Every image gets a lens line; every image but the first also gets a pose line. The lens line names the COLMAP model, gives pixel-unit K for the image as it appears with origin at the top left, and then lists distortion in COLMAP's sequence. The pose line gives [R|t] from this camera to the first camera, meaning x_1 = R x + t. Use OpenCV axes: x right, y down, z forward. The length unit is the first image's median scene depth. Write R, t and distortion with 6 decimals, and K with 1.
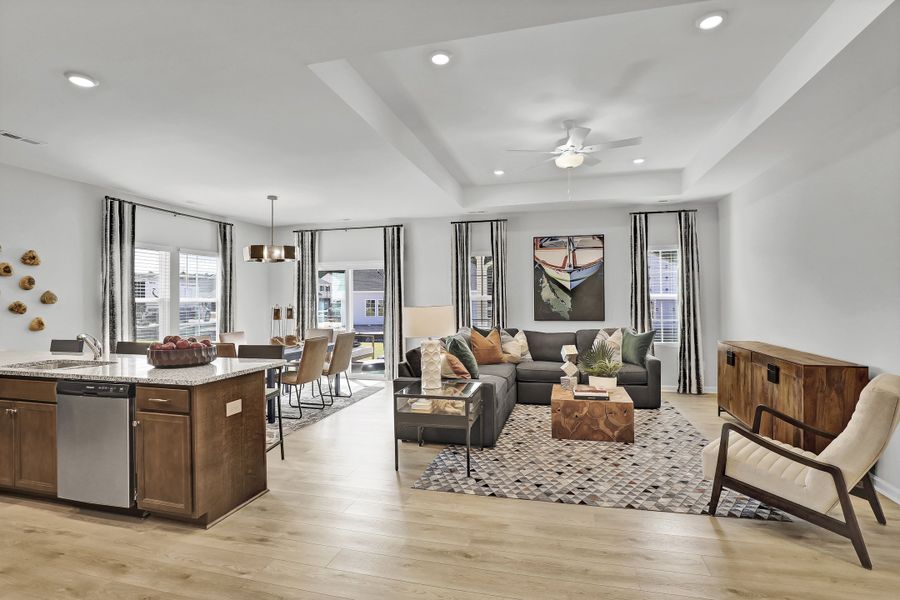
lens RADIAL K [[433.8, 0, 457.0], [0, 433.8, 294.9], [0, 0, 1]] dist [-0.027165, 0.000916]
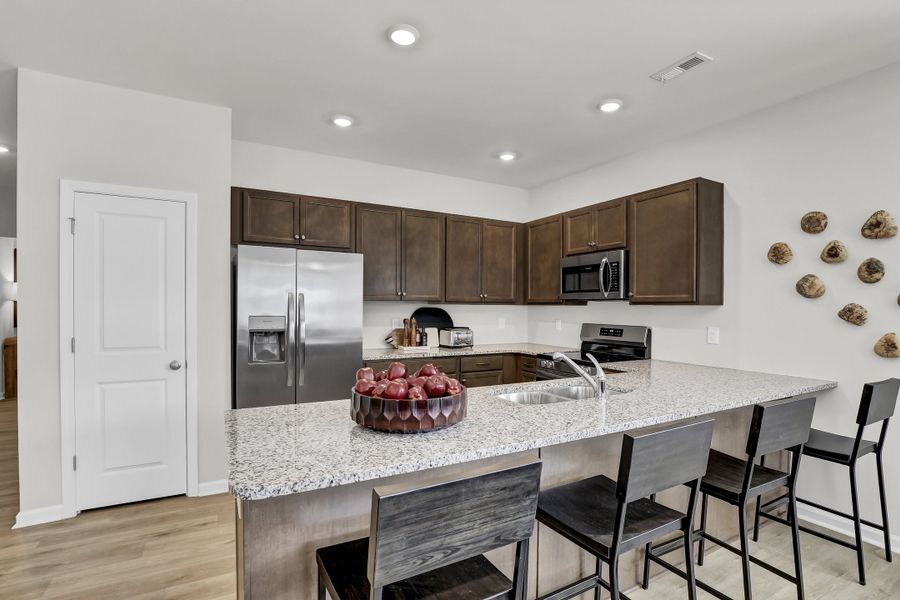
lens RADIAL K [[433.8, 0, 458.9], [0, 433.8, 308.0], [0, 0, 1]] dist [-0.027165, 0.000916]
pose [[-0.732543, 0.003094, -0.680714, -0.192558], [0.006160, 0.999979, -0.002084, 0.016704], [0.680693, -0.005720, -0.732547, 0.877436]]
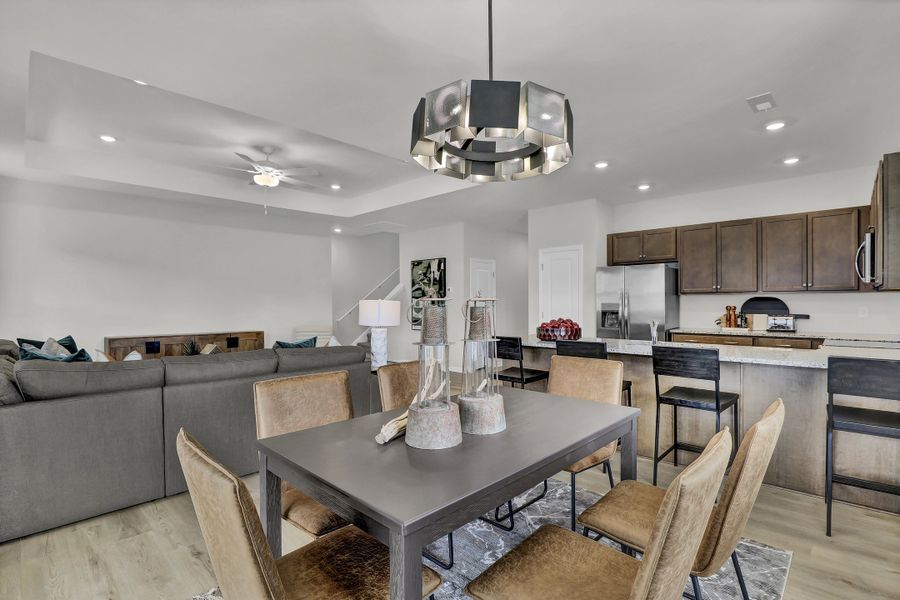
lens RADIAL K [[433.8, 0, 448.0], [0, 433.8, 303.7], [0, 0, 1]] dist [-0.027165, 0.000916]
pose [[-0.859850, 0.010366, 0.510441, -0.627058], [0.003934, 0.999899, -0.013679, 0.041066], [-0.510531, -0.009754, -0.859804, 1.462579]]
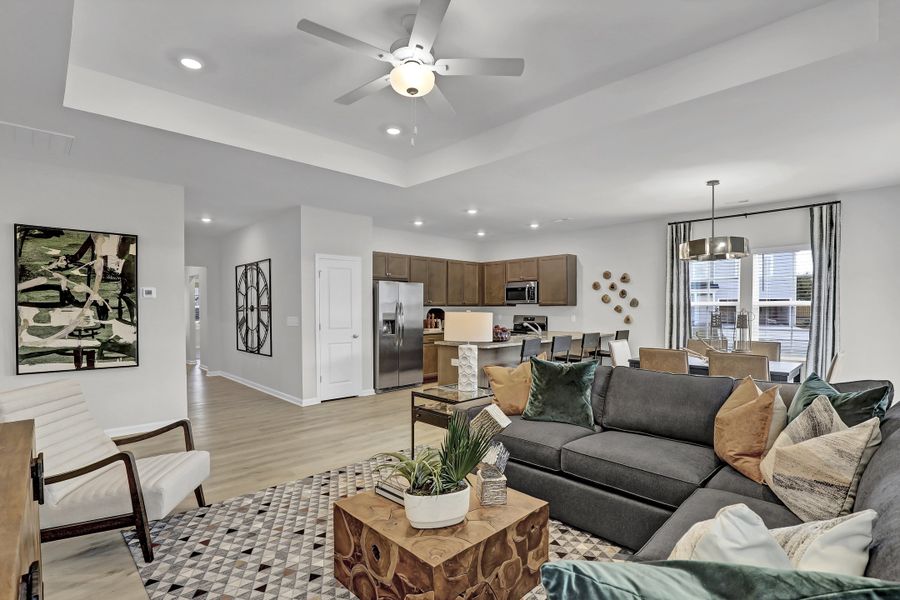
lens RADIAL K [[433.8, 0, 452.6], [0, 433.8, 306.5], [0, 0, 1]] dist [-0.027165, 0.000916]
pose [[-0.530473, 0.007885, -0.847665, 0.618977], [0.017794, 0.999840, -0.001835, 0.010511], [0.847515, -0.016057, -0.530529, 1.117757]]
